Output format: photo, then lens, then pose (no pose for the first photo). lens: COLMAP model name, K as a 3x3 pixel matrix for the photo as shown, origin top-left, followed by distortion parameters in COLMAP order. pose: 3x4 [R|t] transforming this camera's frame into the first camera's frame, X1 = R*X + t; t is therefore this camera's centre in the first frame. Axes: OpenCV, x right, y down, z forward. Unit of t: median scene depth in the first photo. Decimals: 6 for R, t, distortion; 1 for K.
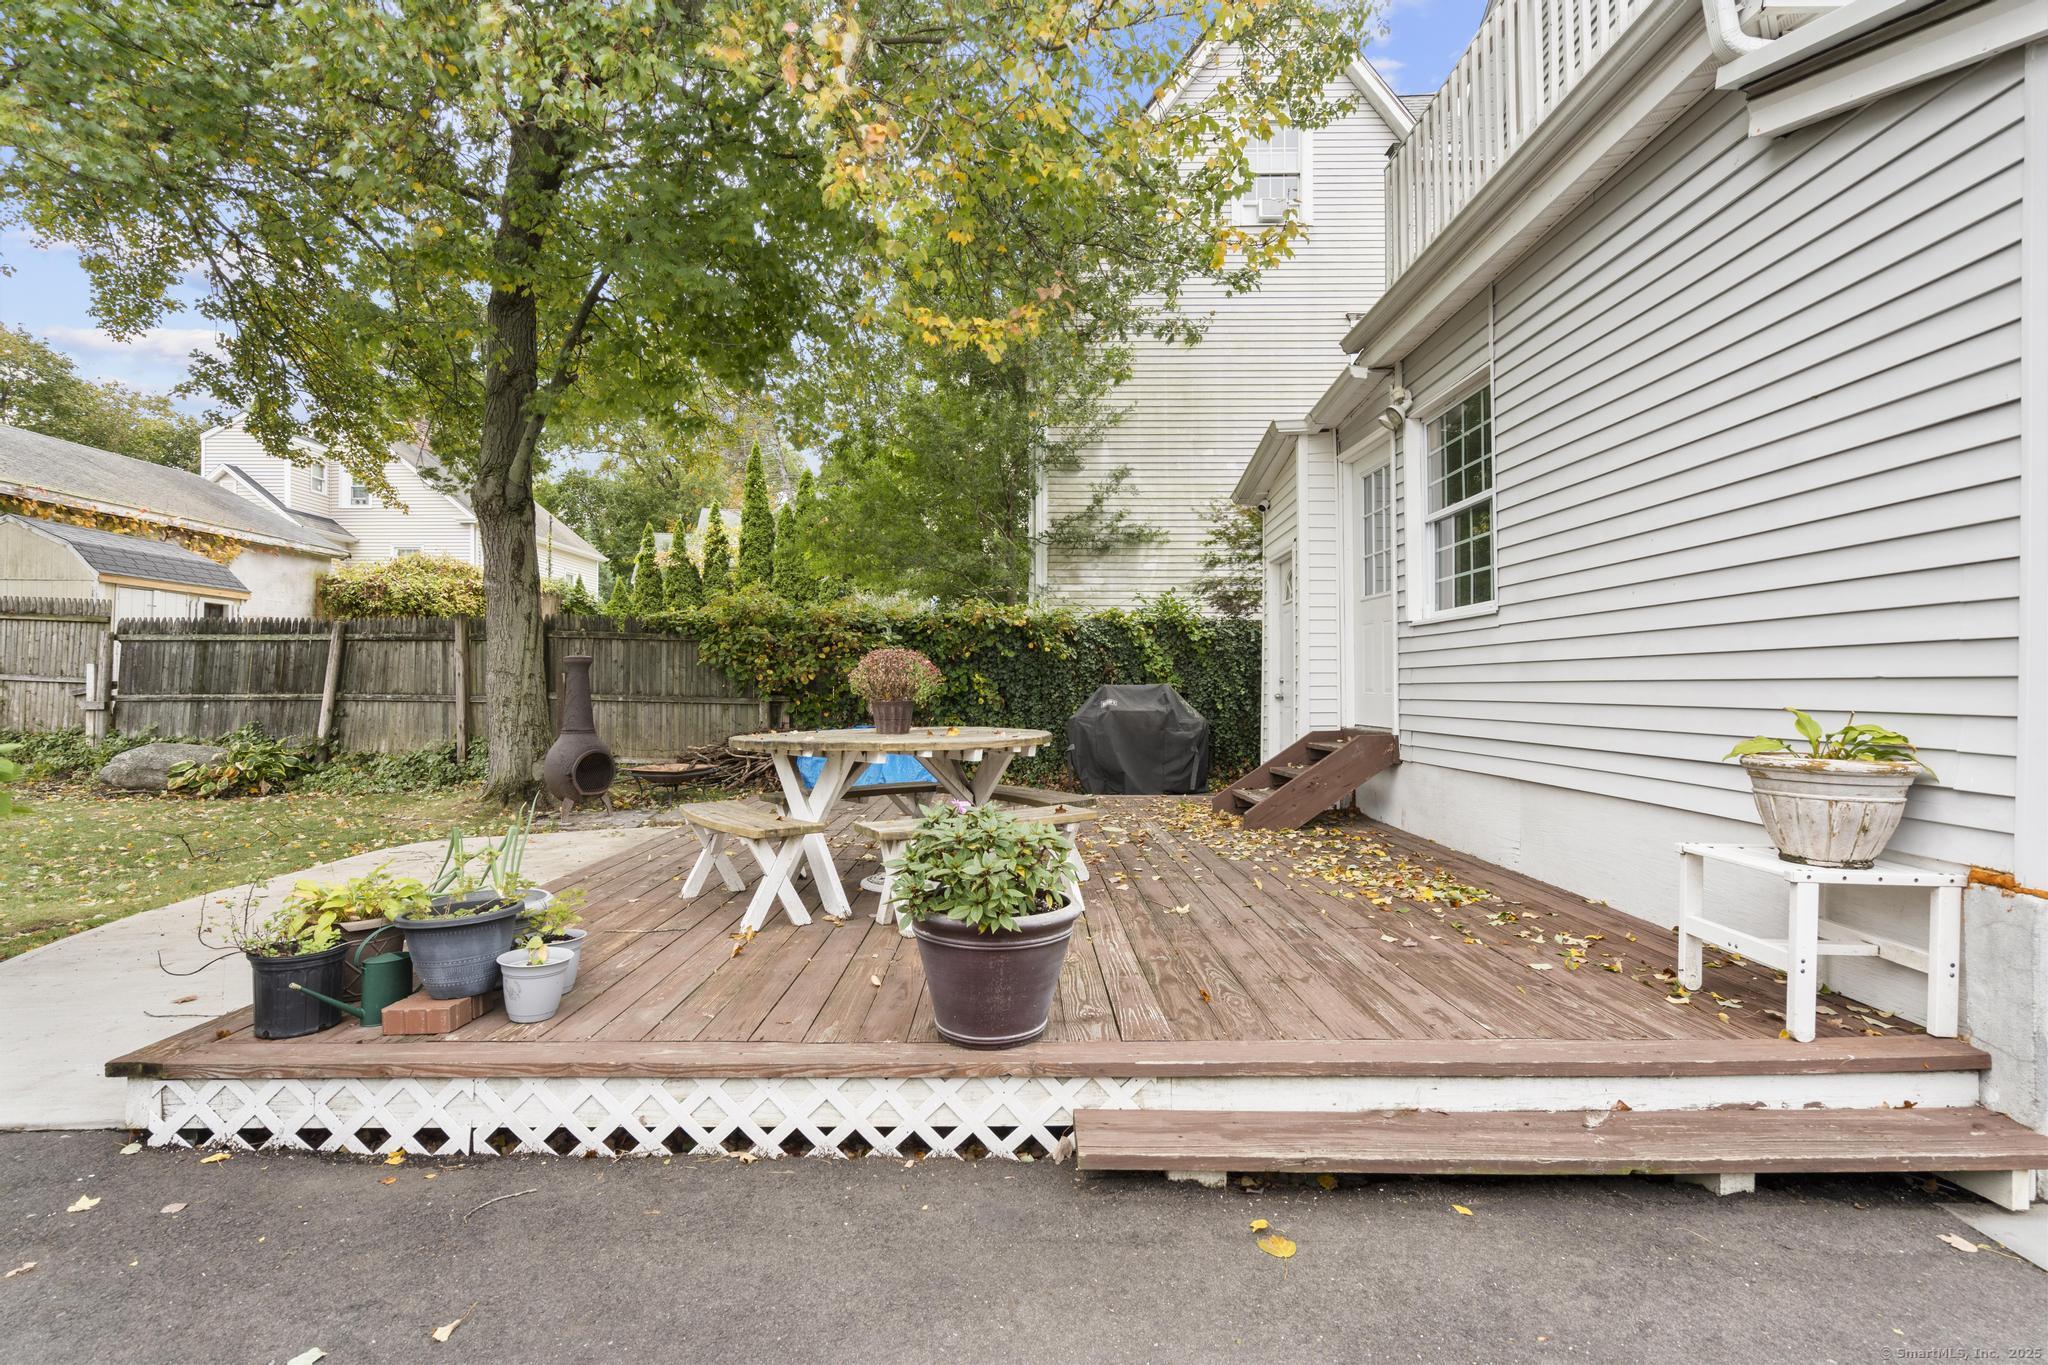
lens RADIAL K [[984.7, 0, 1030.2], [0, 984.7, 683.8], [0, 0, 1]] dist [0.010870, 0.000432]
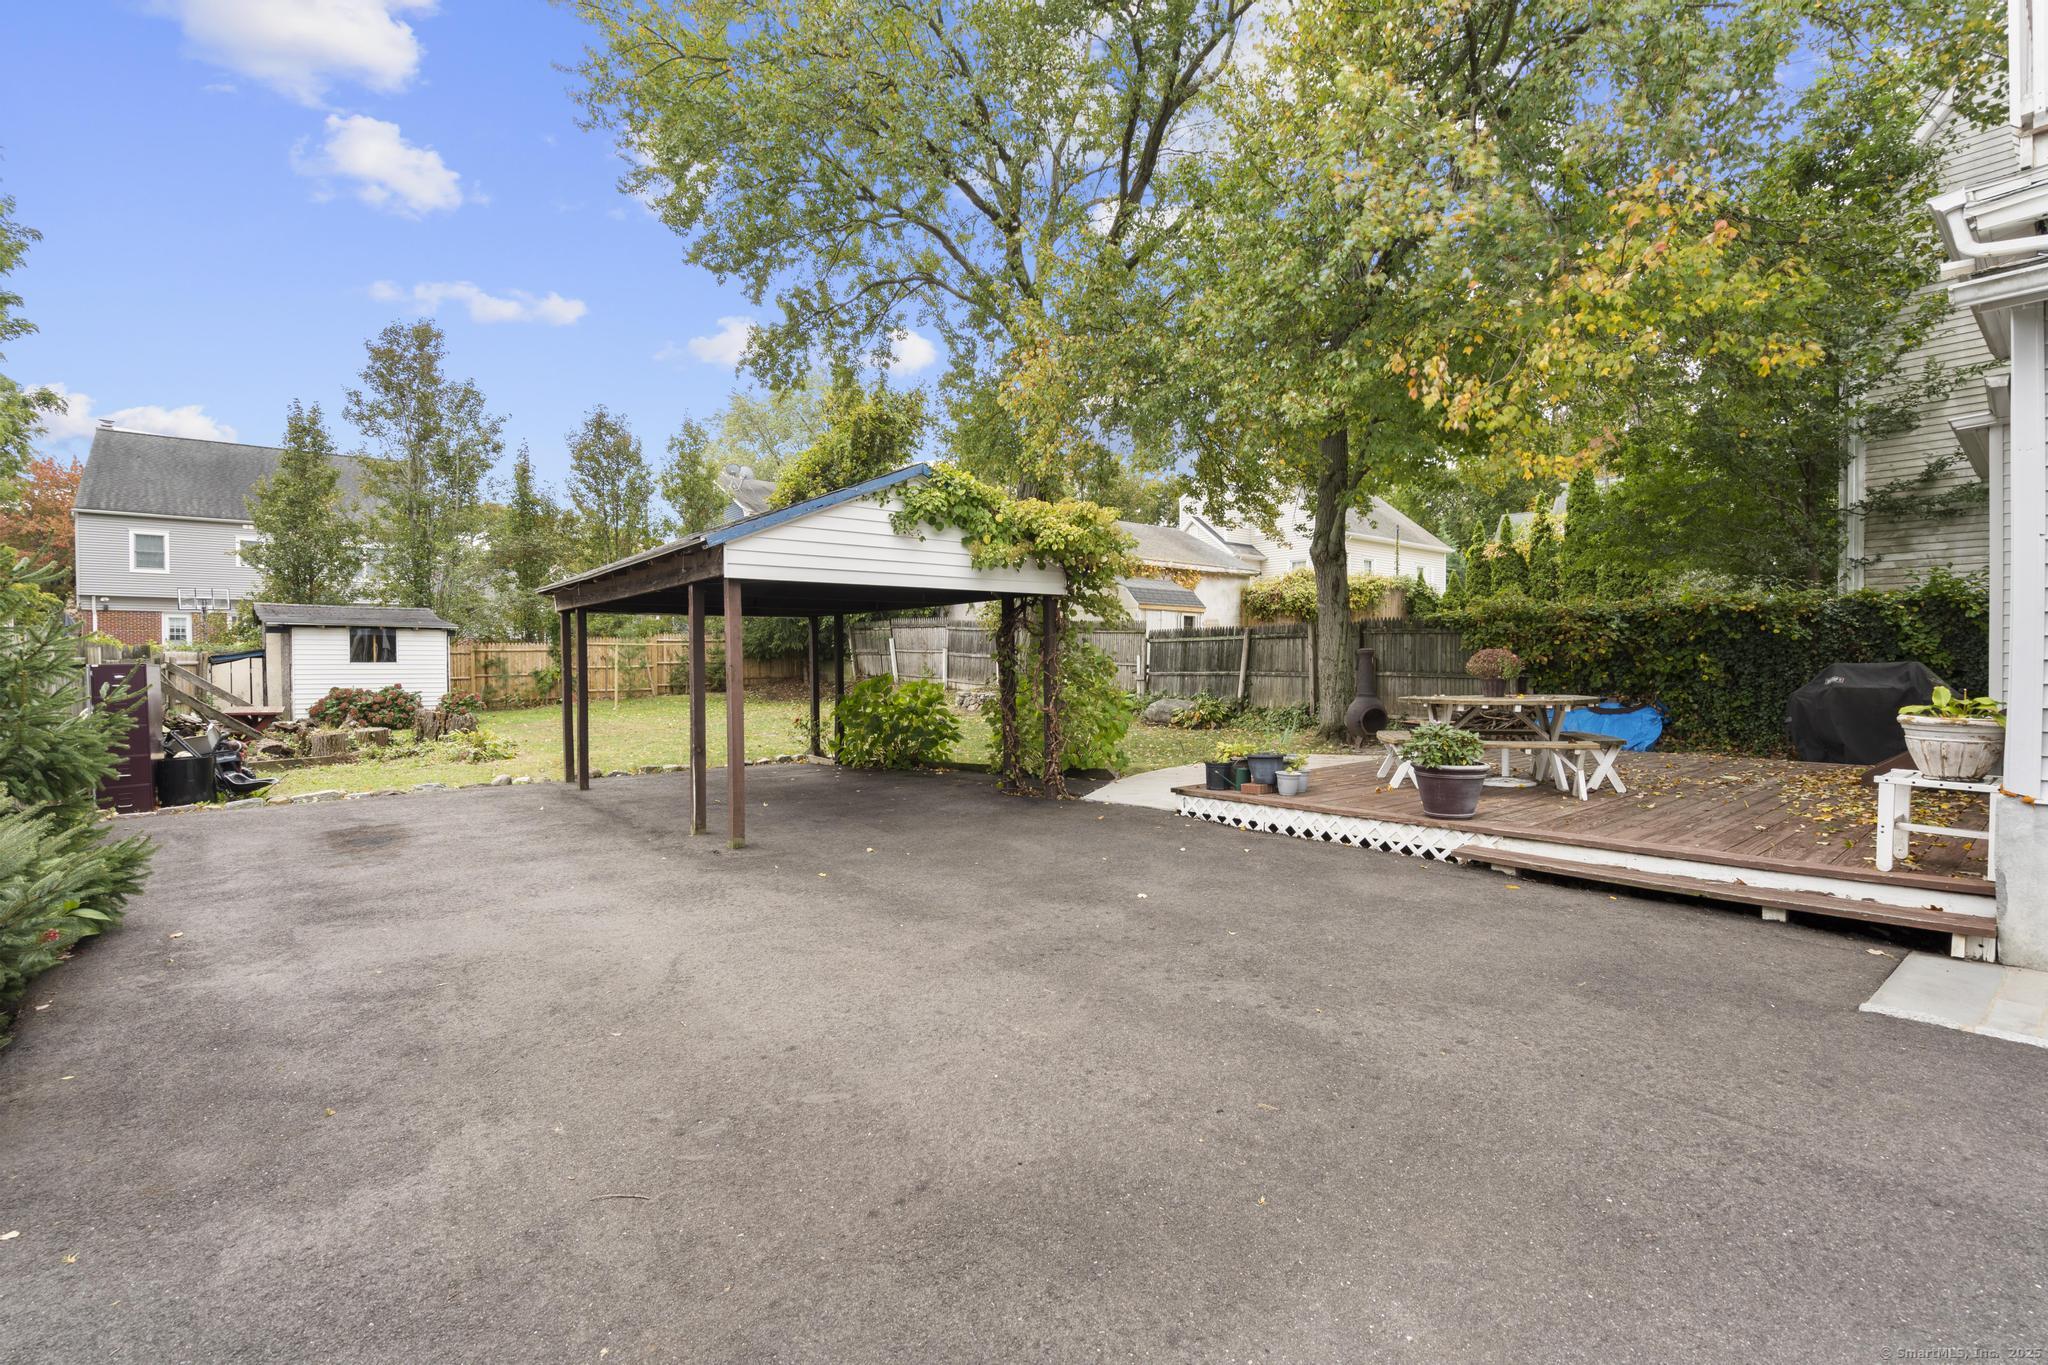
lens RADIAL K [[922.6, 0, 1025.3], [0, 922.6, 679.4], [0, 0, 1]] dist [-0.000178, 0.000853]
pose [[0.651567, 0.005755, -0.758569, 0.247323], [0.012244, 0.999761, 0.018102, -0.009818], [0.758492, -0.021083, 0.651341, -0.310798]]
